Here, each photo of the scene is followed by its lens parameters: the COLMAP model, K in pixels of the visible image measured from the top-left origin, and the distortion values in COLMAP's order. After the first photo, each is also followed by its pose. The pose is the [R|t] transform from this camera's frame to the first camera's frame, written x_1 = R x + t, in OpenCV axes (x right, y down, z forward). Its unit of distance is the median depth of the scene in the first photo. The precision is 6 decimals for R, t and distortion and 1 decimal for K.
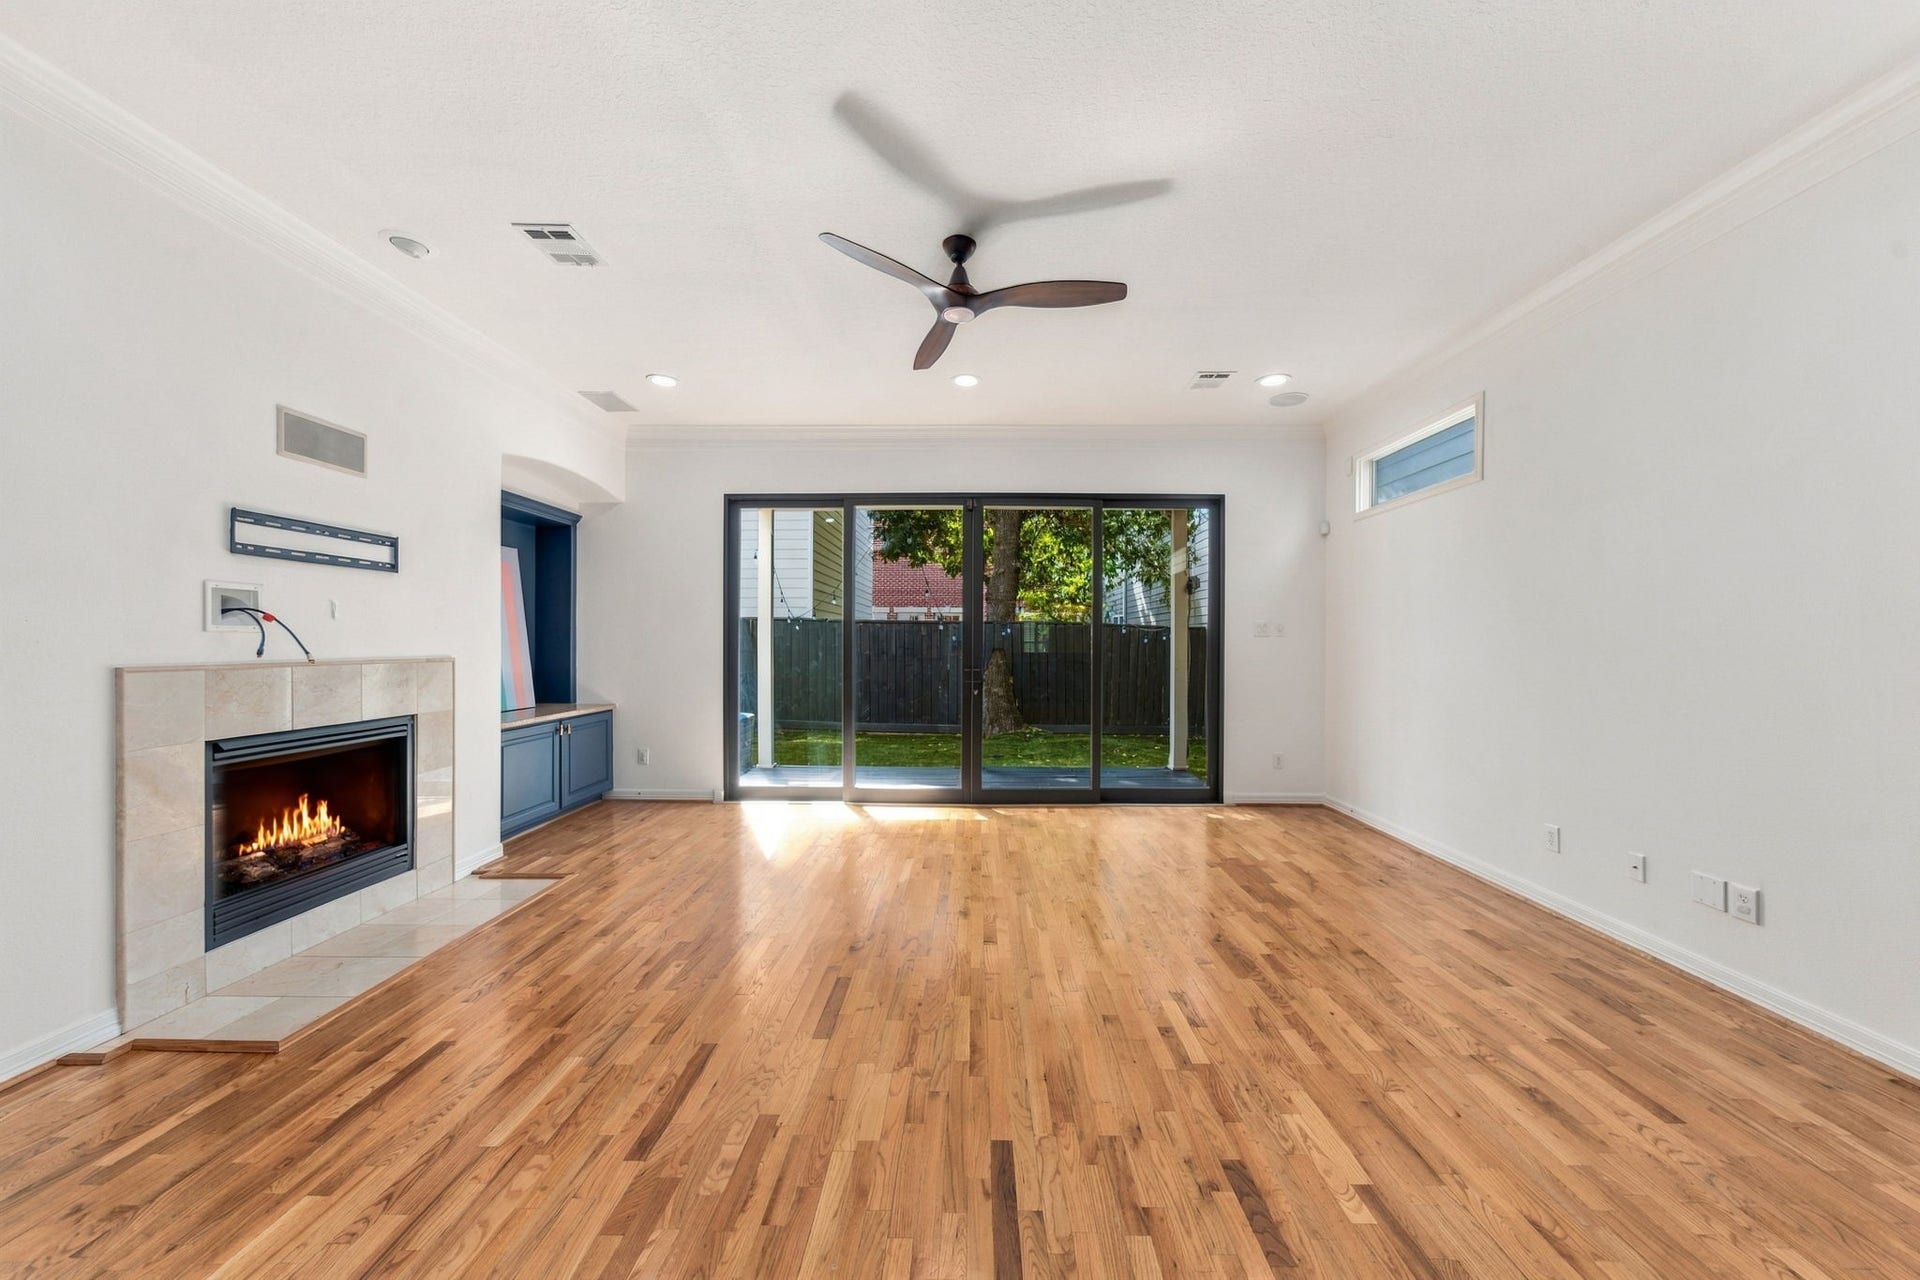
lens RADIAL K [[653.1, 0, 963.0], [0, 653.1, 645.3], [0, 0, 1]] dist [0.001105, 0.000298]
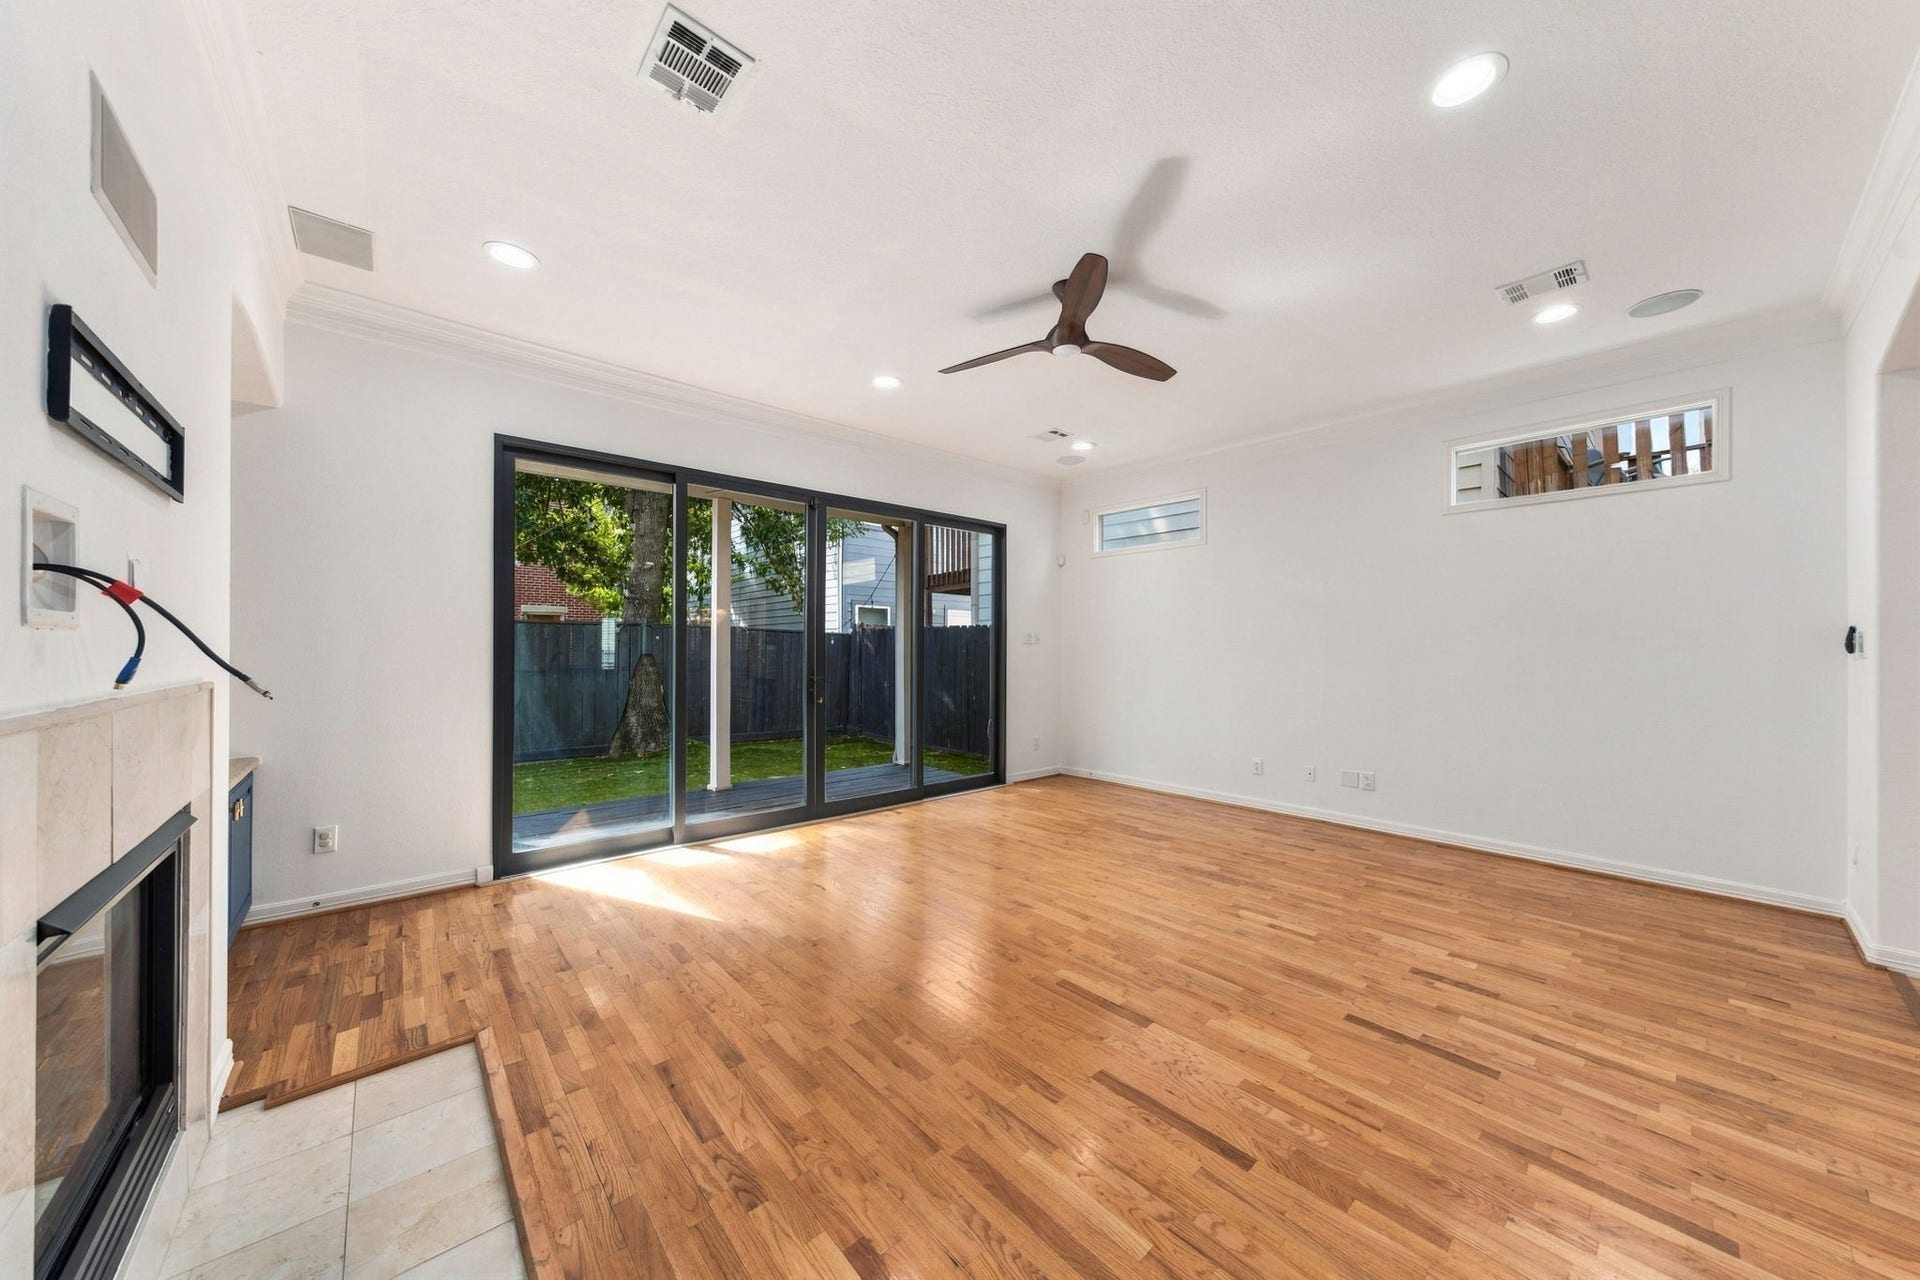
lens RADIAL K [[653.1, 0, 963.0], [0, 653.1, 645.3], [0, 0, 1]] dist [0.001105, 0.000298]
pose [[0.737446, 0.003115, 0.675399, -0.809860], [0.001613, 0.999978, -0.006373, -0.003690], [-0.675404, 0.005789, 0.737425, 0.296322]]
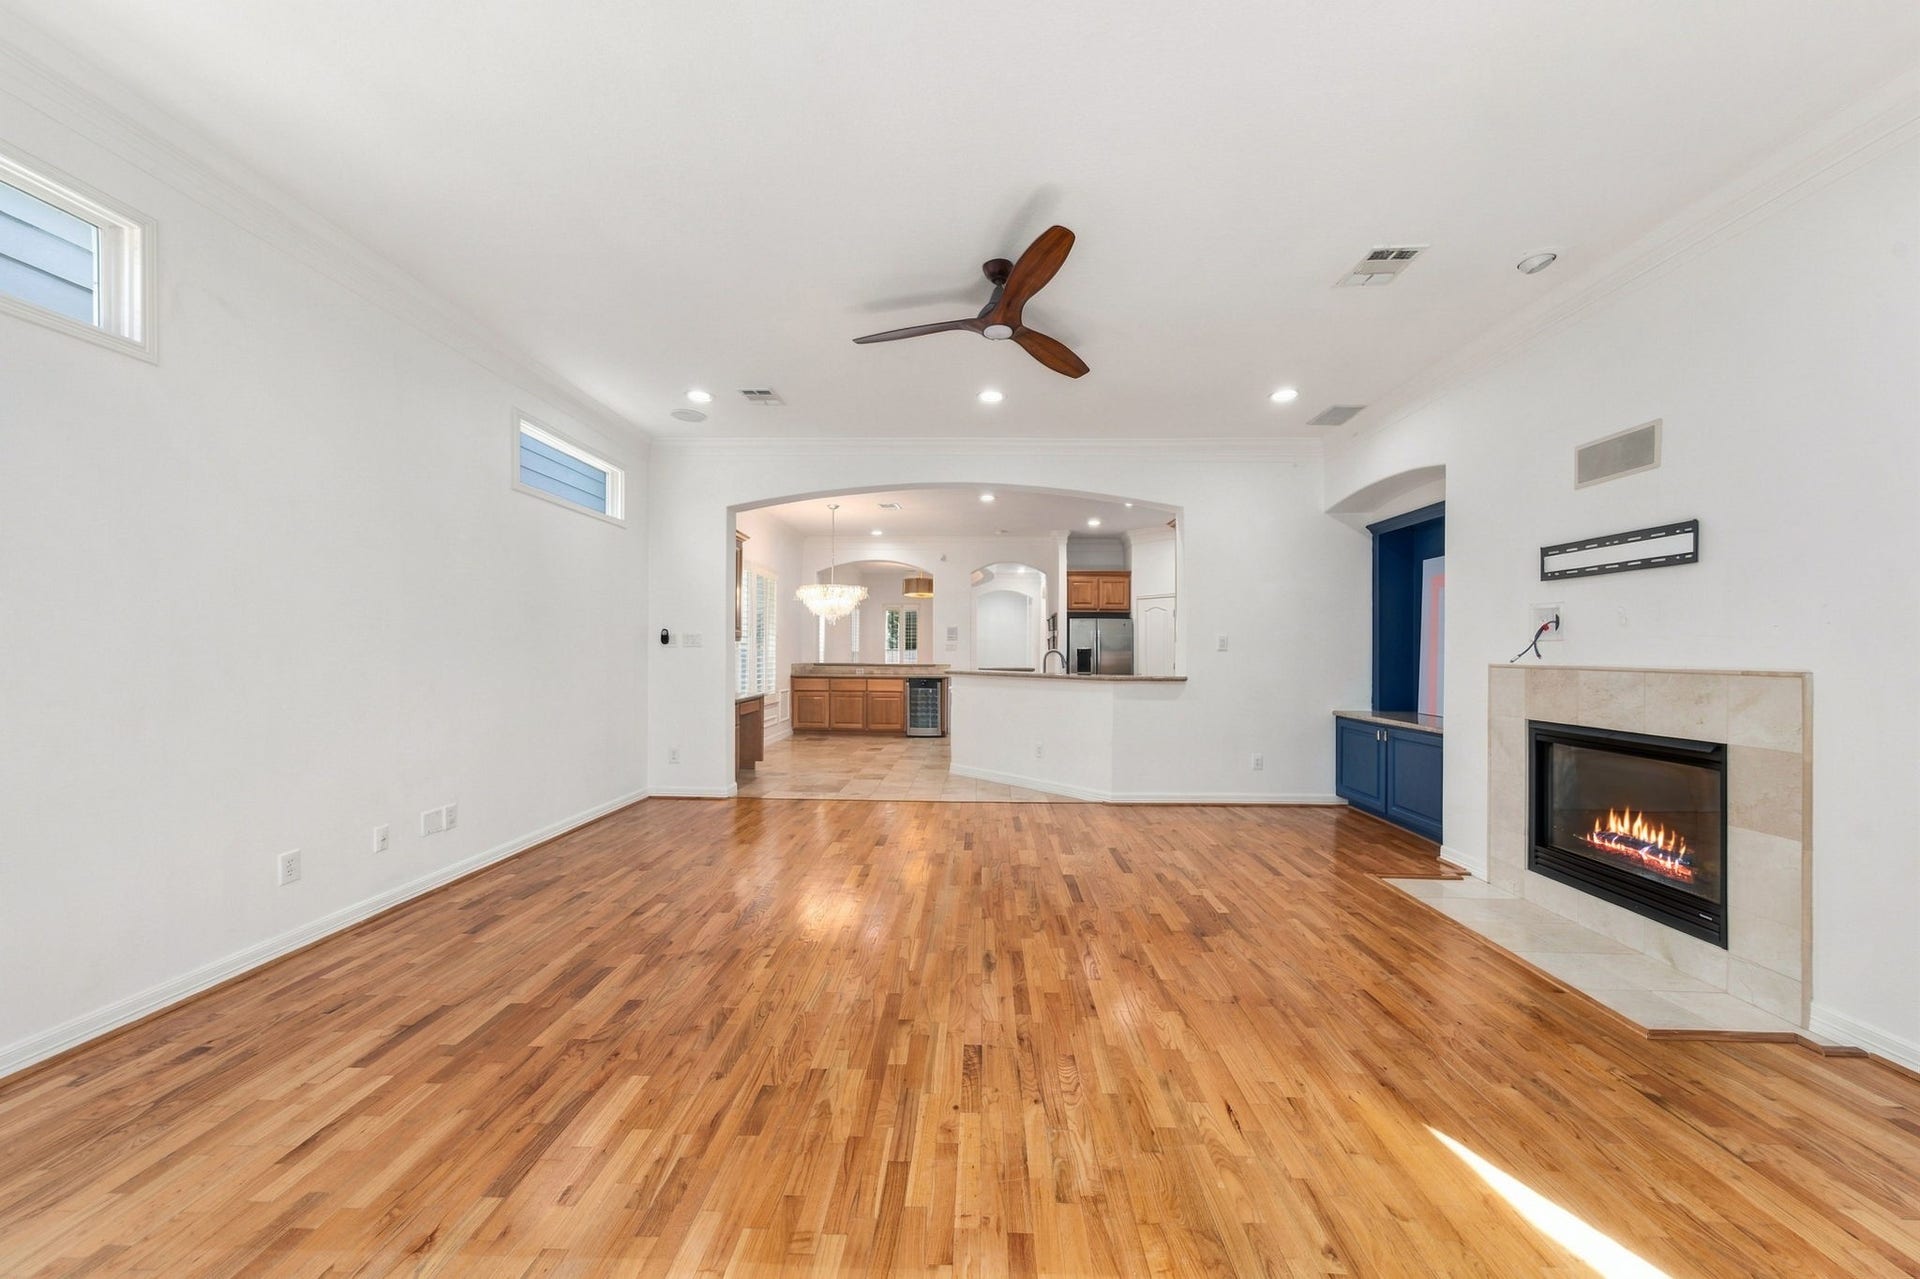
lens RADIAL K [[647.8, 0, 969.1], [0, 647.8, 646.1], [0, 0, 1]] dist [-0.011569, 0.004424]
pose [[-0.999925, -0.010295, 0.006628, 0.027461], [-0.010310, 0.999944, -0.002215, 0.003819], [-0.006605, -0.002283, -0.999976, 1.906595]]
